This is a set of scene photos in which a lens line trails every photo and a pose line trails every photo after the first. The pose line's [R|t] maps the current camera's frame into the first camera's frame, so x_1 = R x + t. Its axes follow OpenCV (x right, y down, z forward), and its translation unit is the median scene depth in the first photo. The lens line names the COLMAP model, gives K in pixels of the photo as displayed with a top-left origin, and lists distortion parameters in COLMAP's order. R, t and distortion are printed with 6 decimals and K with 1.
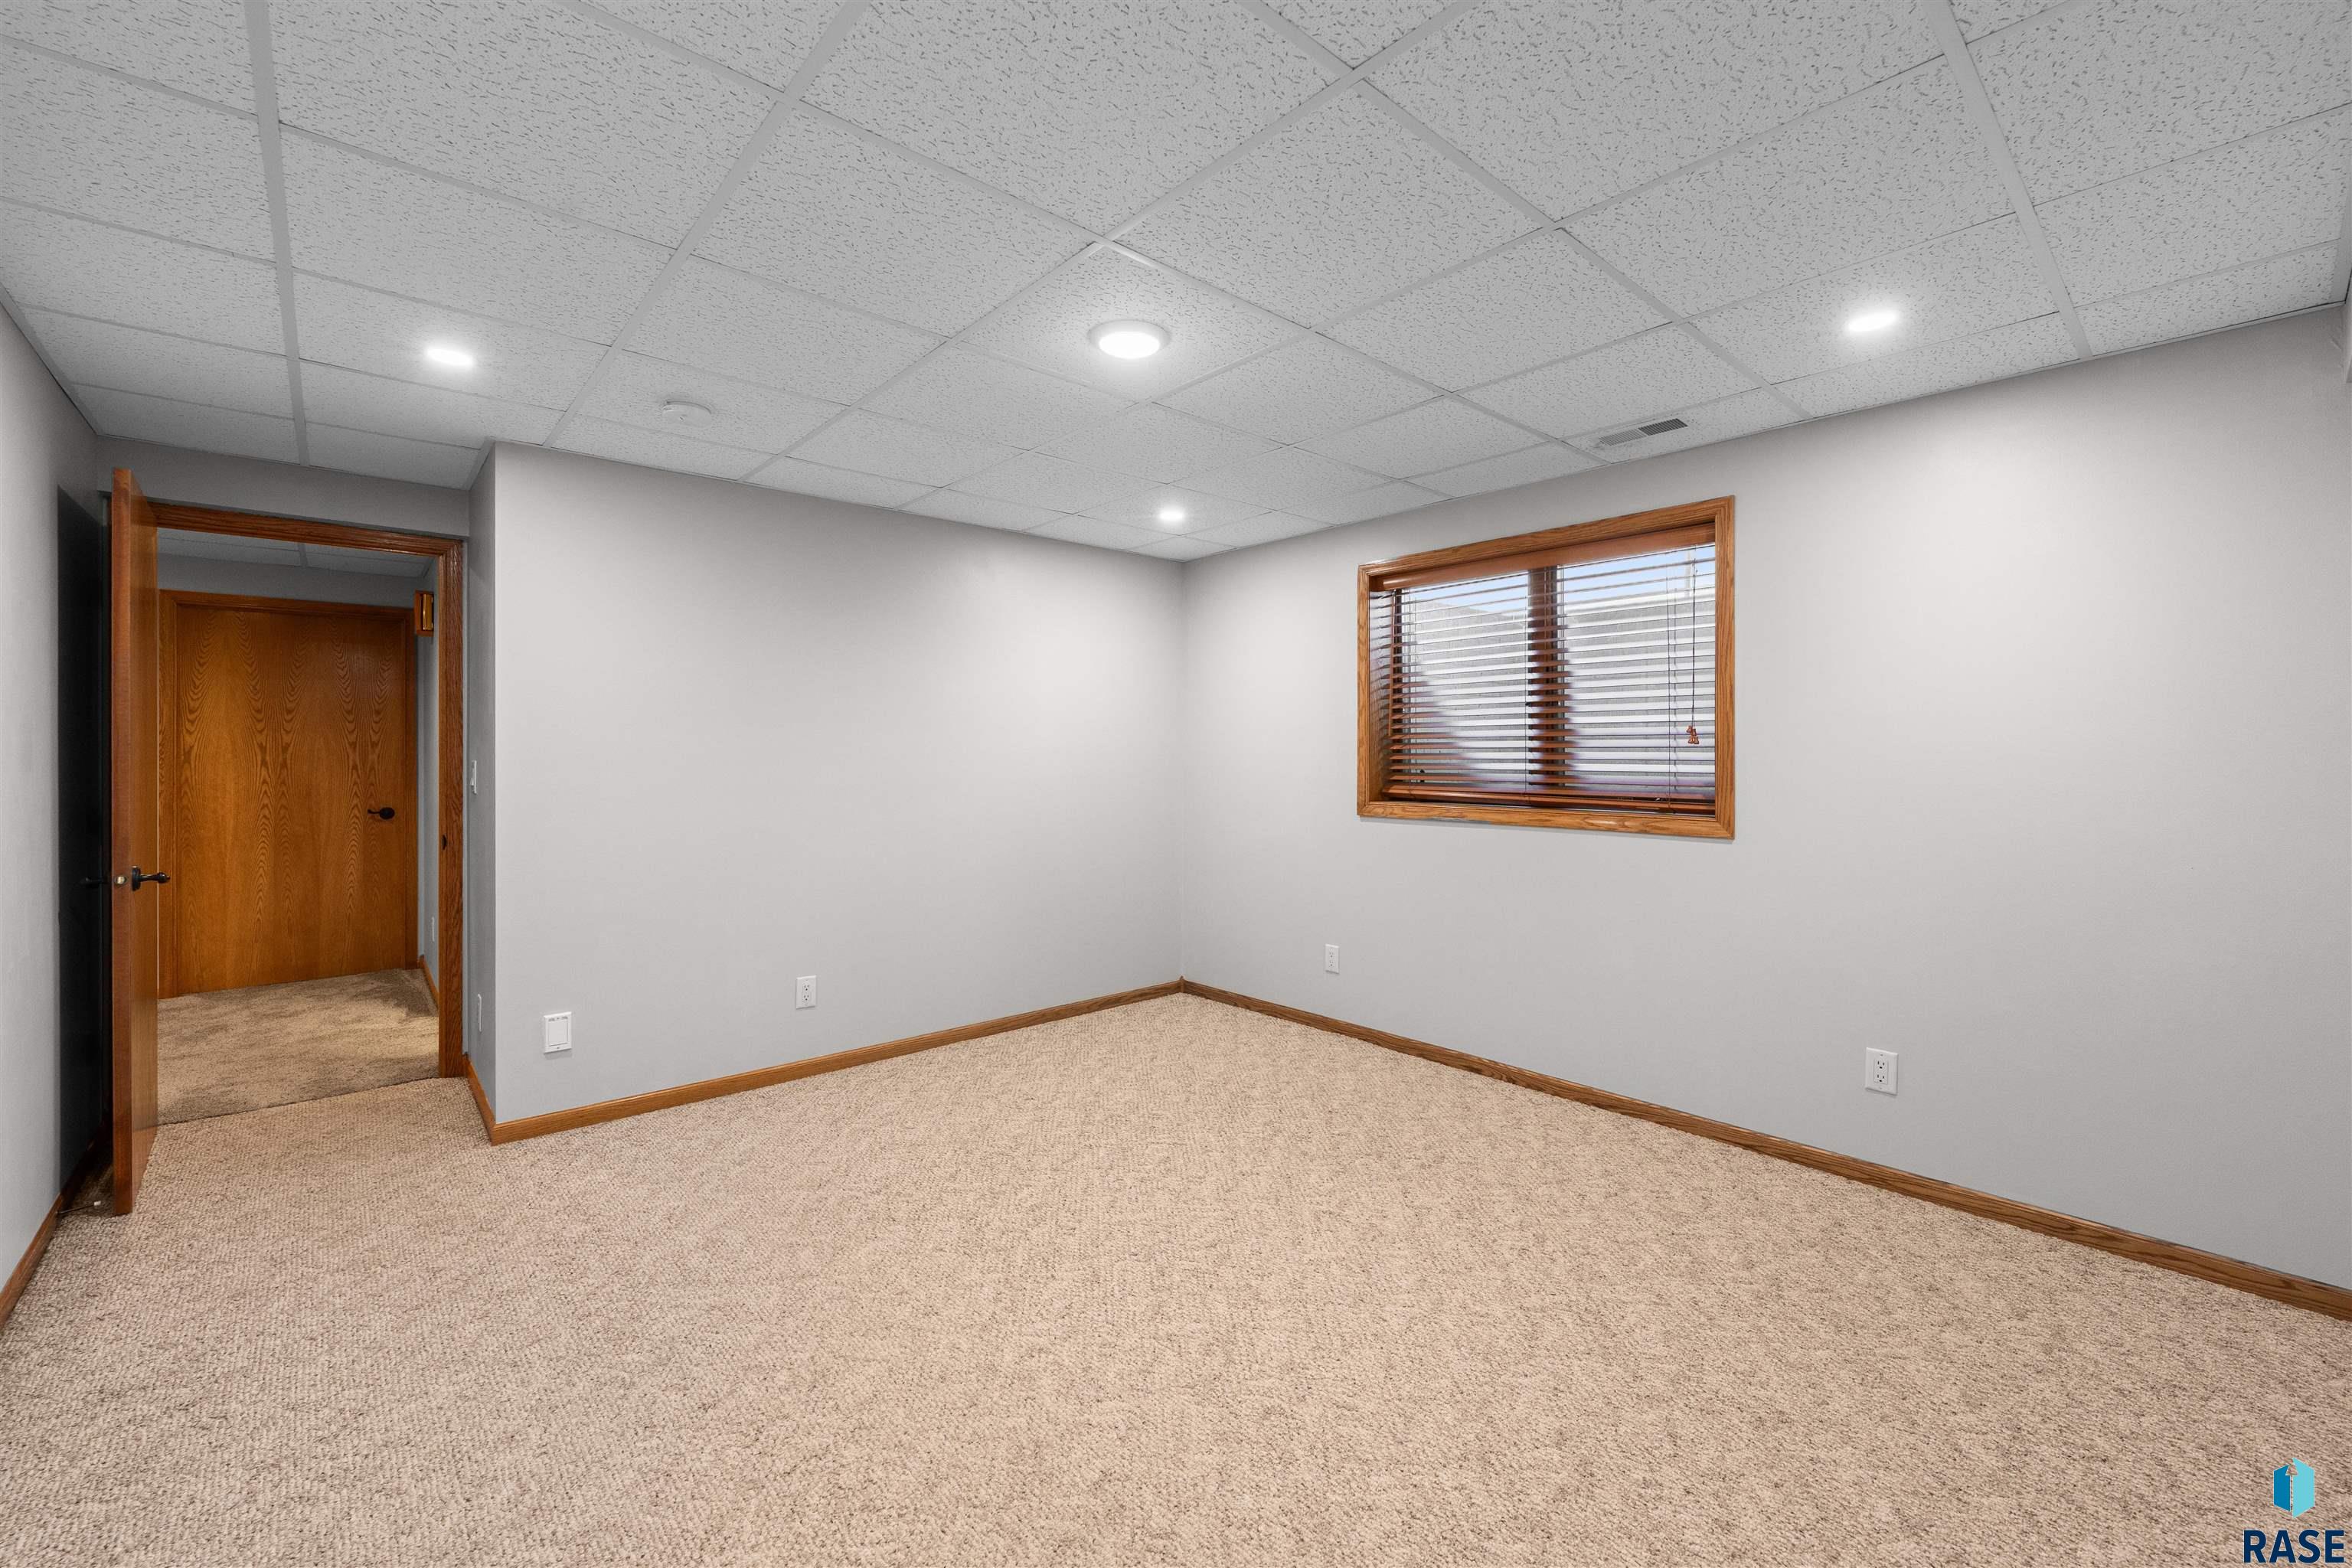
lens RADIAL K [[955.1, 0, 1175.2], [0, 955.1, 755.1], [0, 0, 1]] dist [-0.001136, -0.000329]
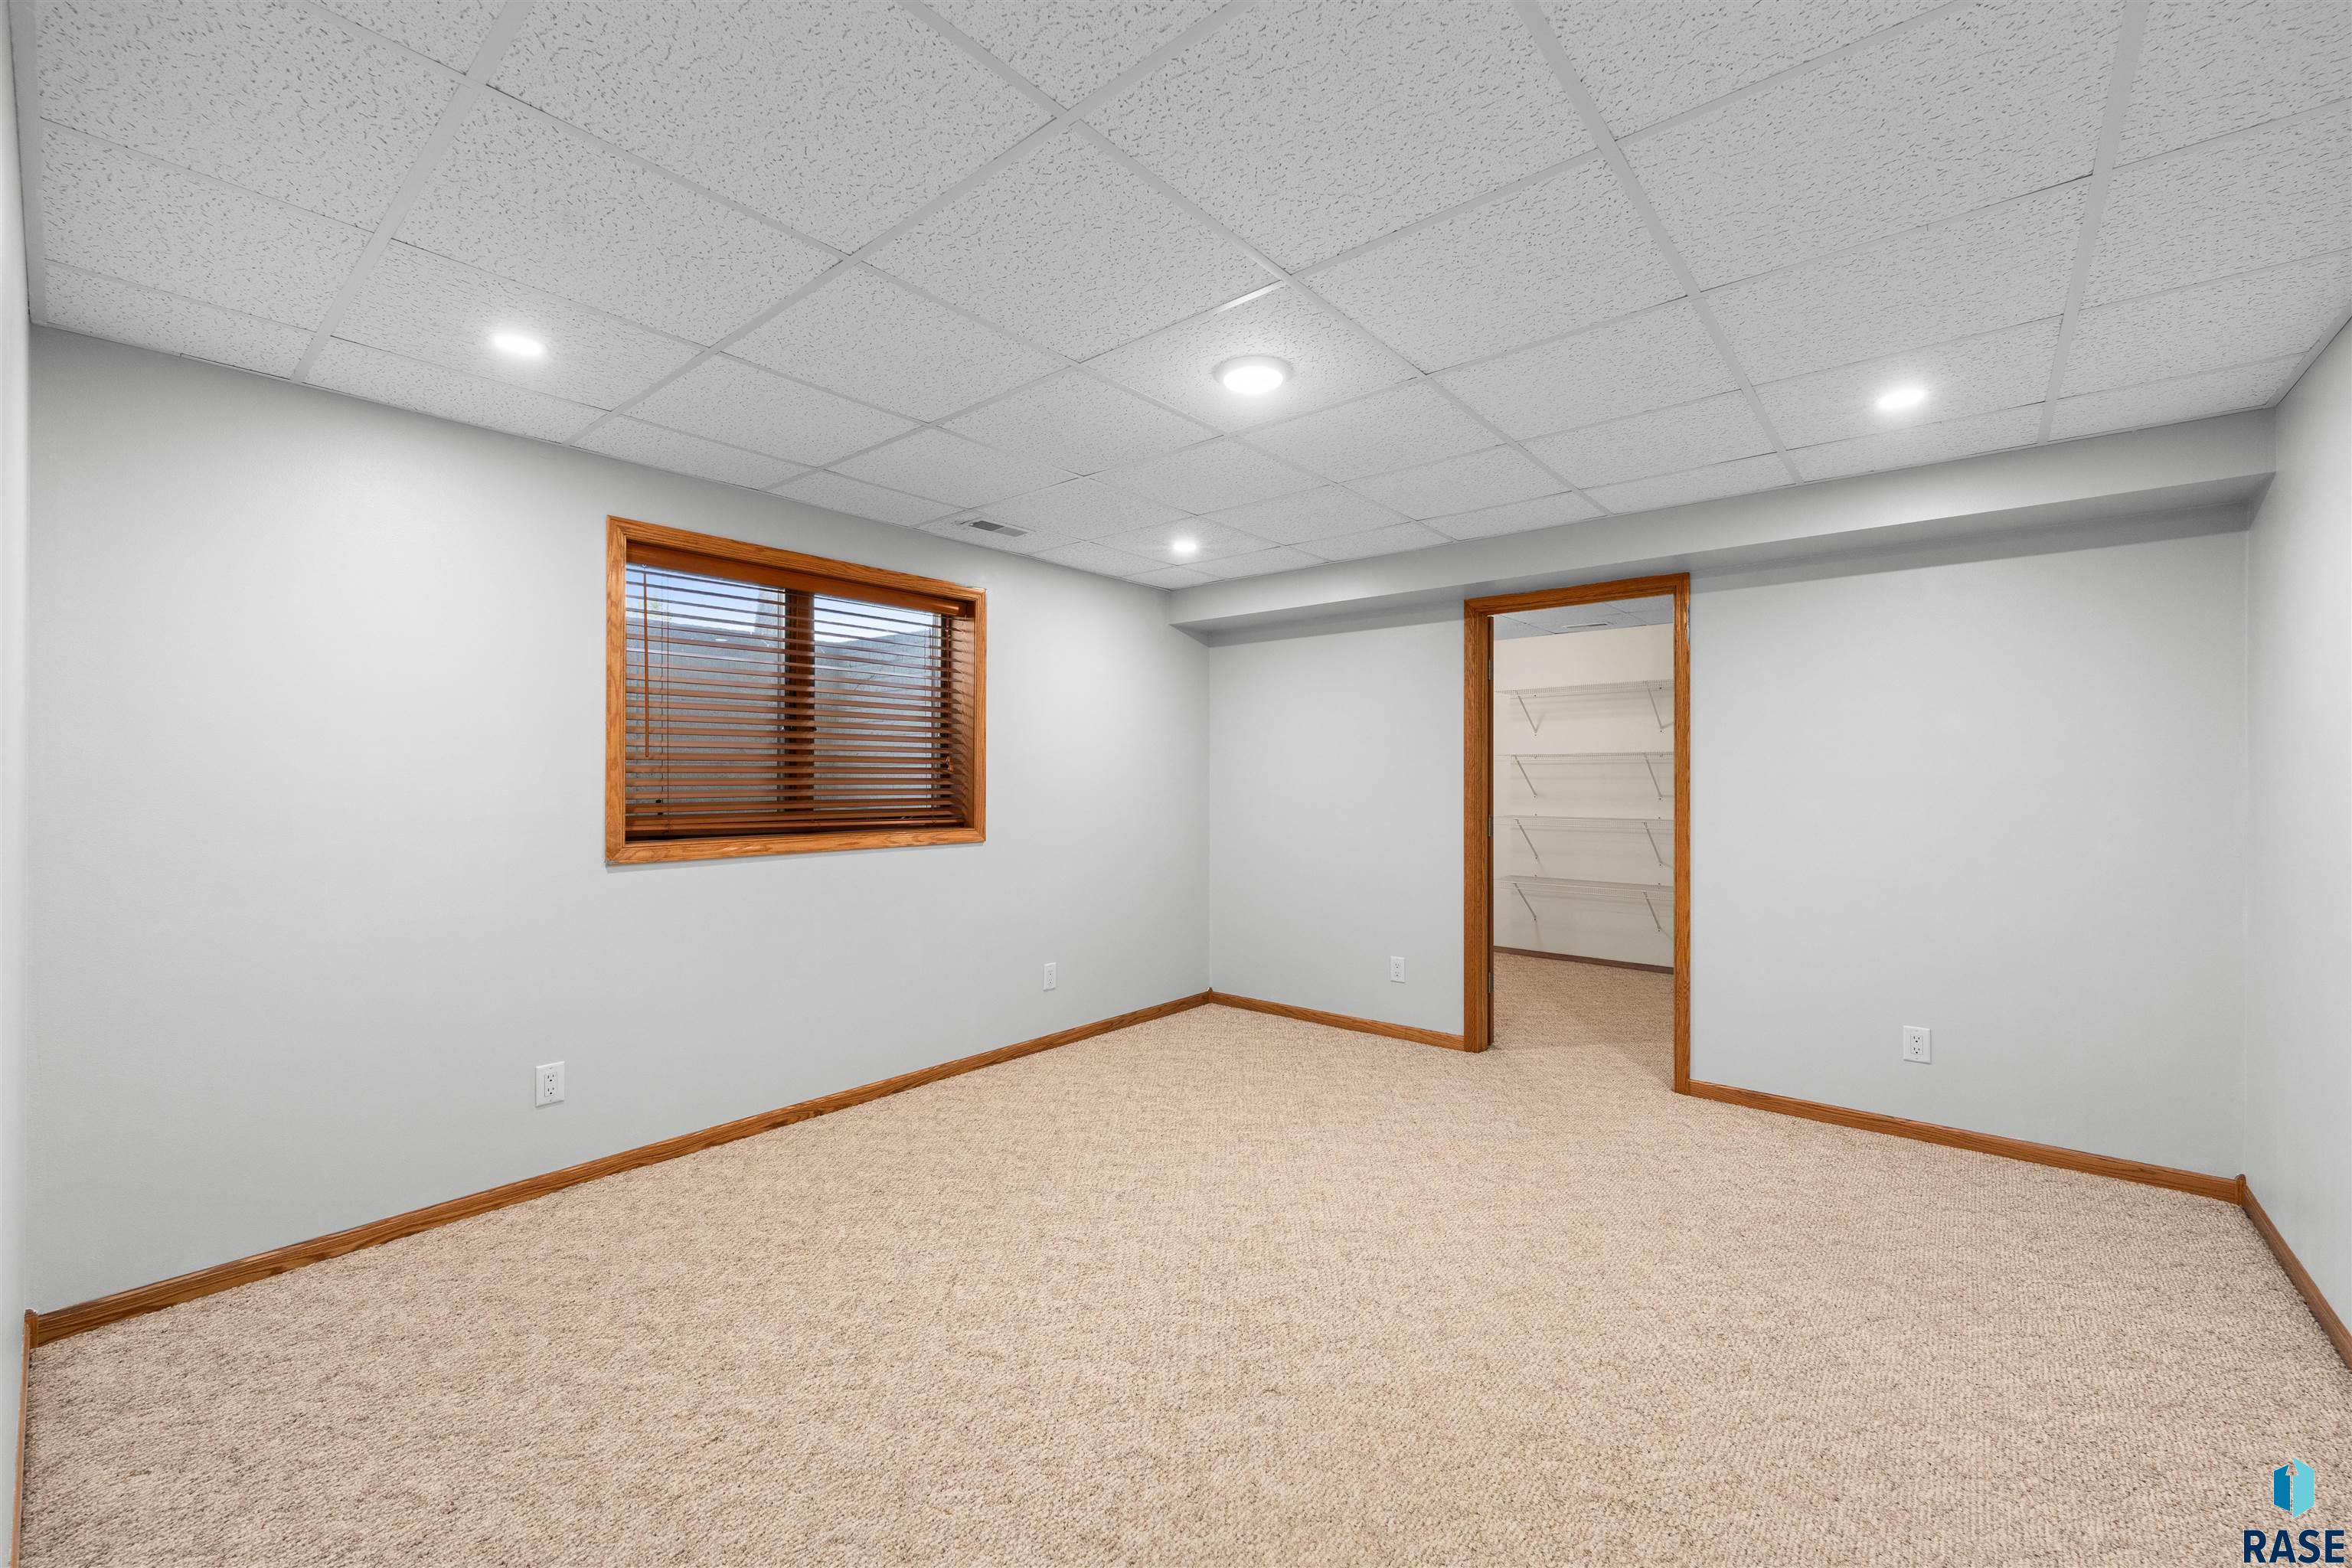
lens RADIAL K [[944.7, 0, 1173.1], [0, 944.7, 776.3], [0, 0, 1]] dist [-0.001671, -0.000521]
pose [[-0.145584, 0.001955, 0.989344, -0.729872], [0.001586, 0.999997, -0.001743, -0.002022], [-0.989345, 0.001315, -0.145587, 0.865637]]
